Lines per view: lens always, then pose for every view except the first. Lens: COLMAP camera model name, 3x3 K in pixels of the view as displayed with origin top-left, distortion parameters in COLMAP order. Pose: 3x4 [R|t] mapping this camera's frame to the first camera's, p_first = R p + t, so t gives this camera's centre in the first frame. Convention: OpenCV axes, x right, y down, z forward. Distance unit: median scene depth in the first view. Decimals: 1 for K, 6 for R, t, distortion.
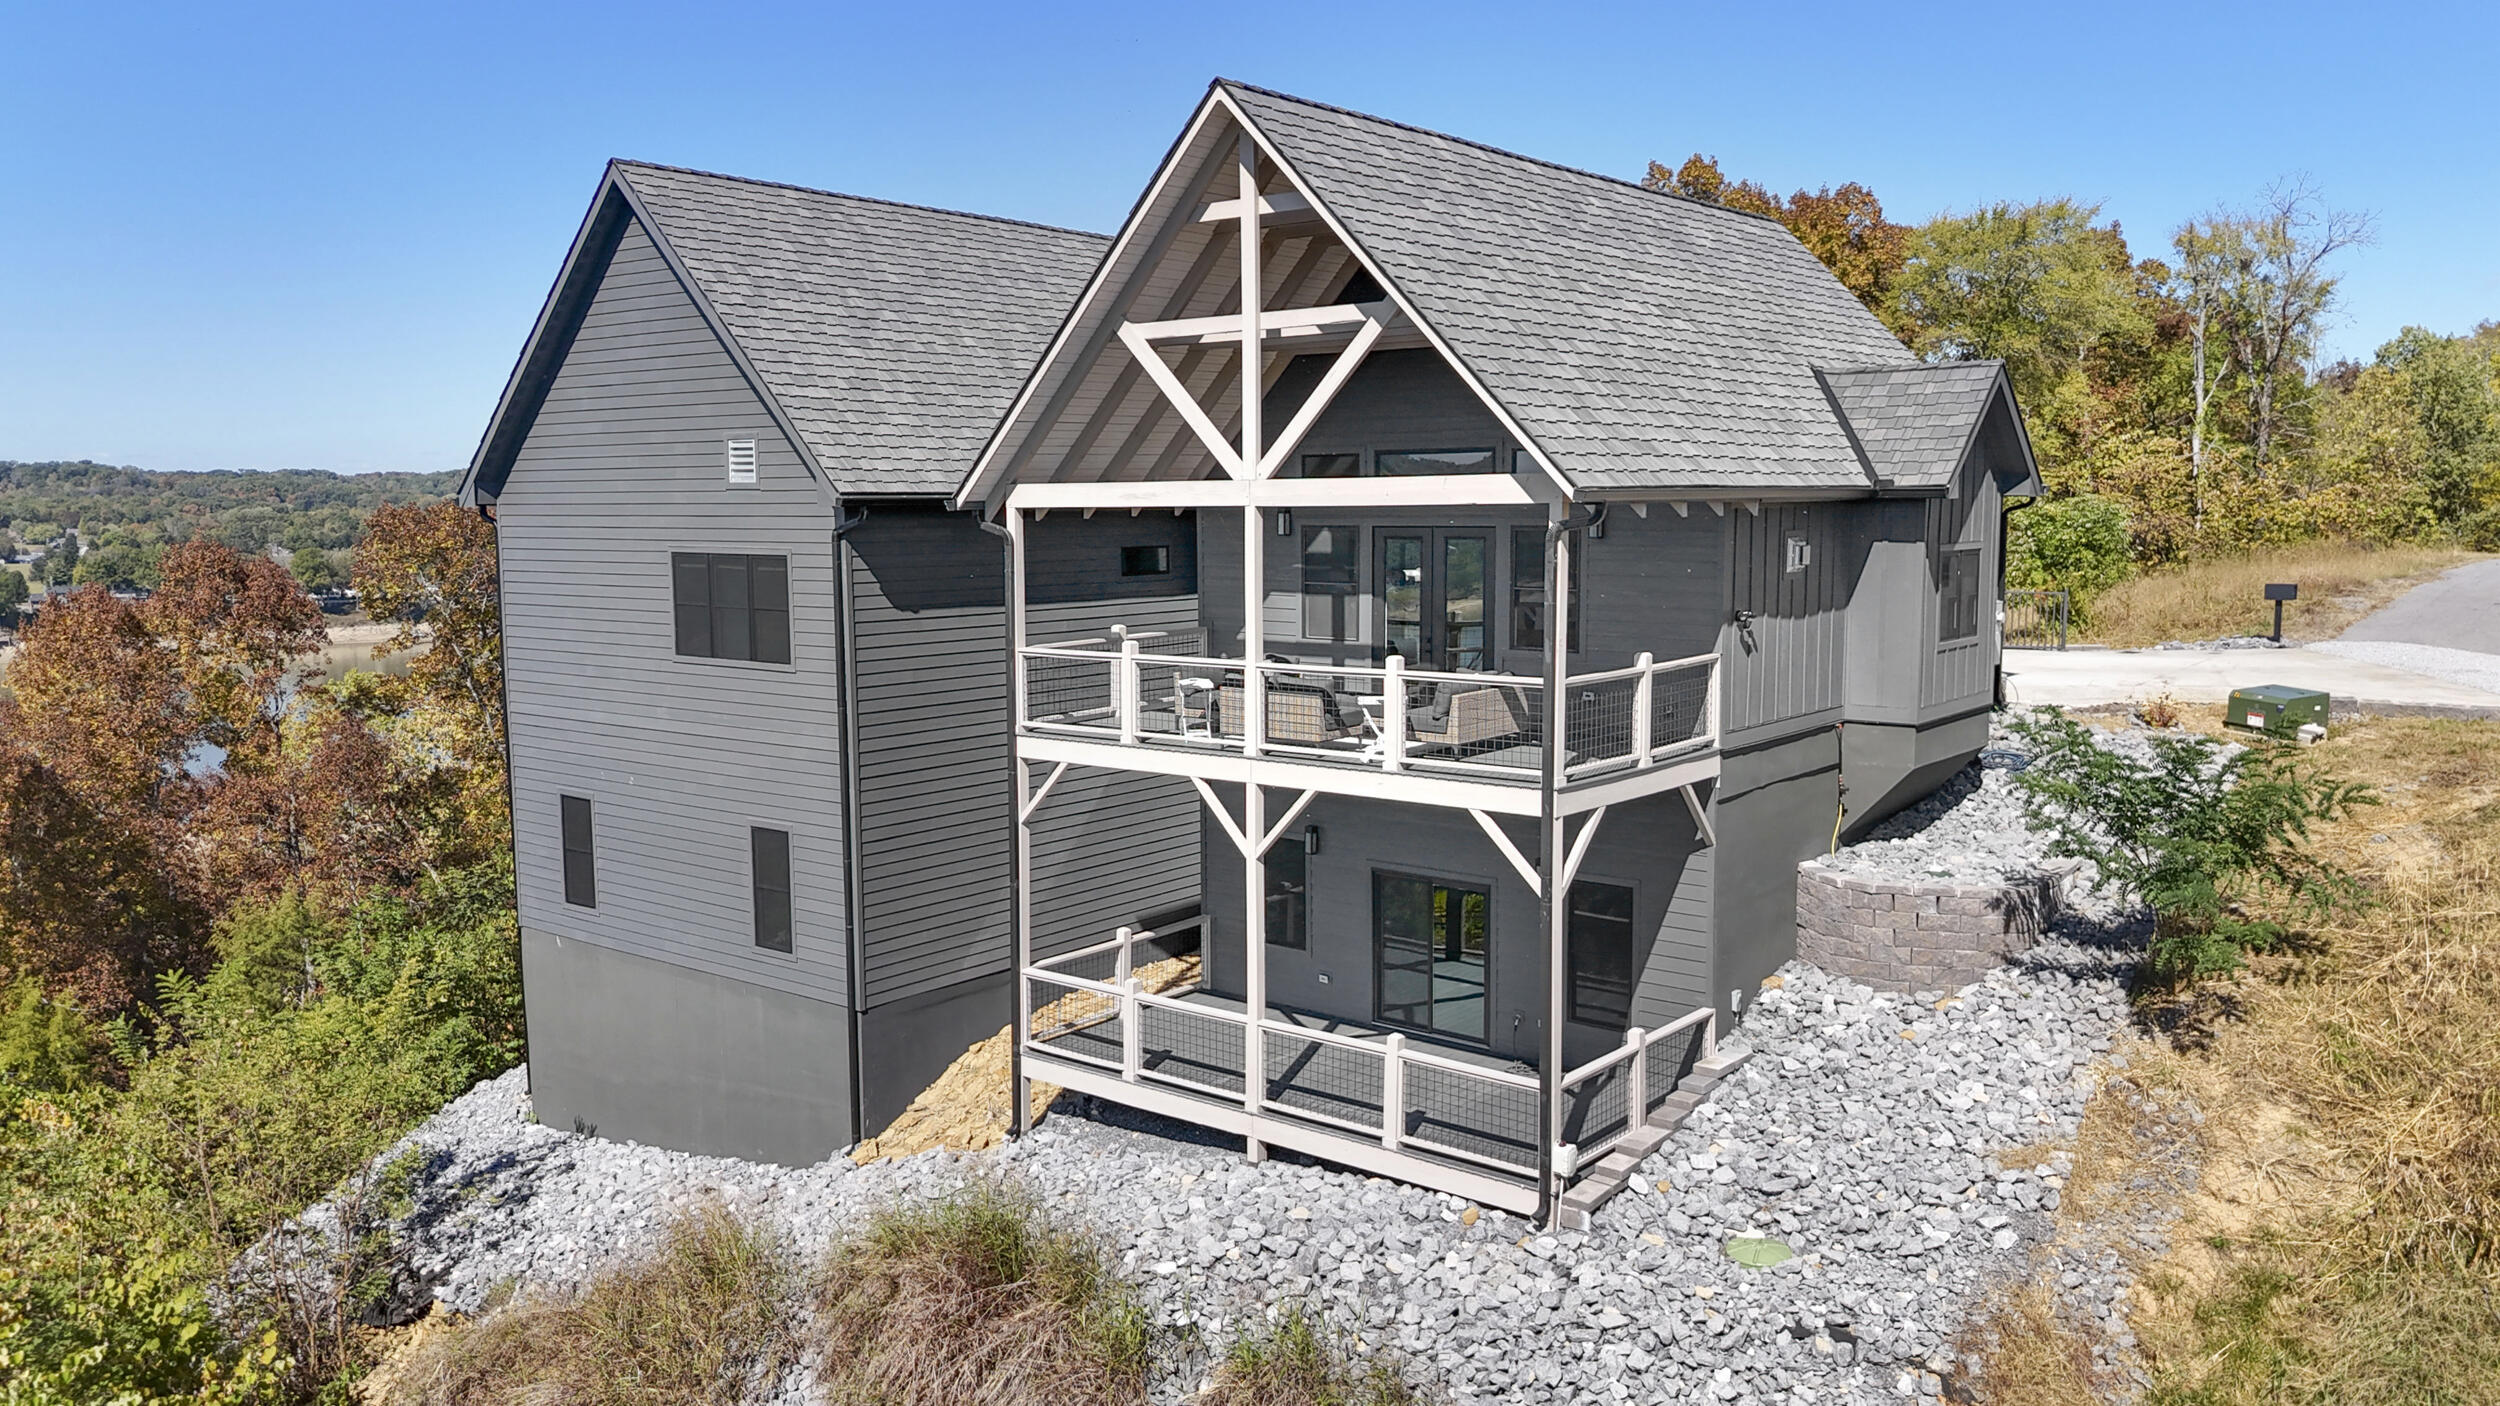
lens RADIAL K [[1856.8, 0, 1251.8], [0, 1856.8, 664.5], [0, 0, 1]] dist [0.113149, -0.114116]
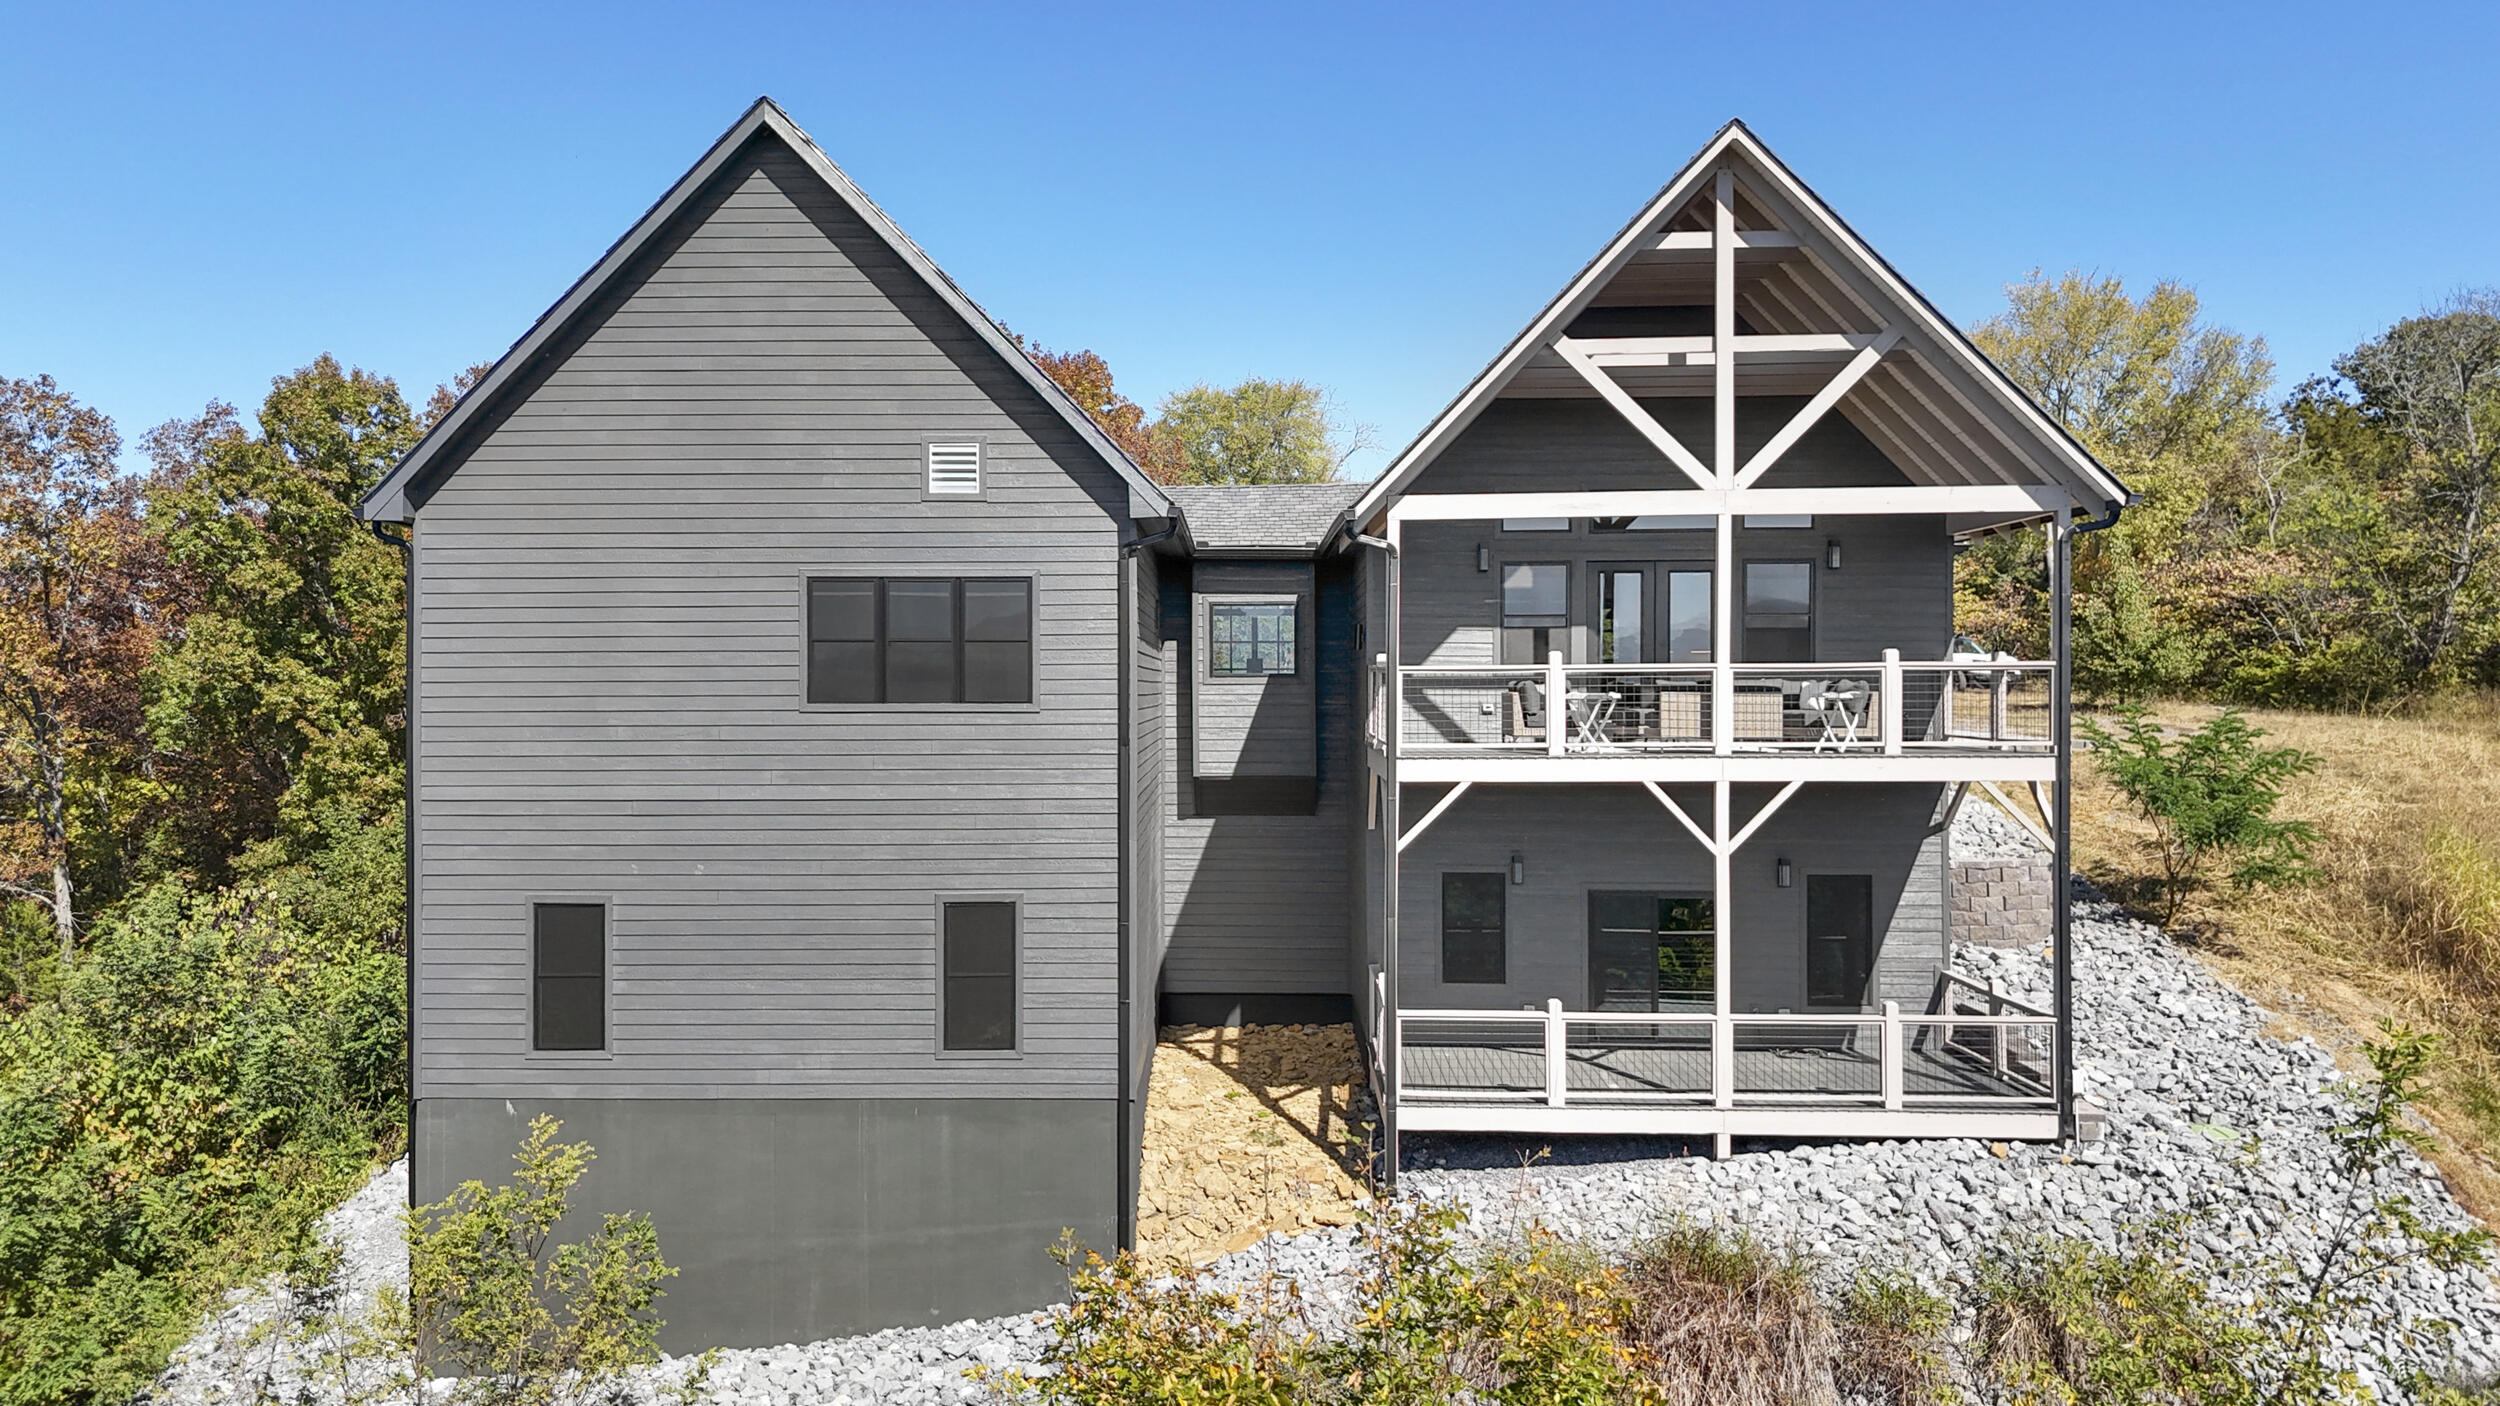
lens RADIAL K [[1856.8, 0, 1251.8], [0, 1856.8, 664.5], [0, 0, 1]] dist [0.113149, -0.114116]
pose [[0.801190, 0.010647, 0.598315, -0.847239], [0.050209, 0.995120, -0.084942, 0.074830], [-0.596300, 0.098095, 0.796746, 0.319061]]
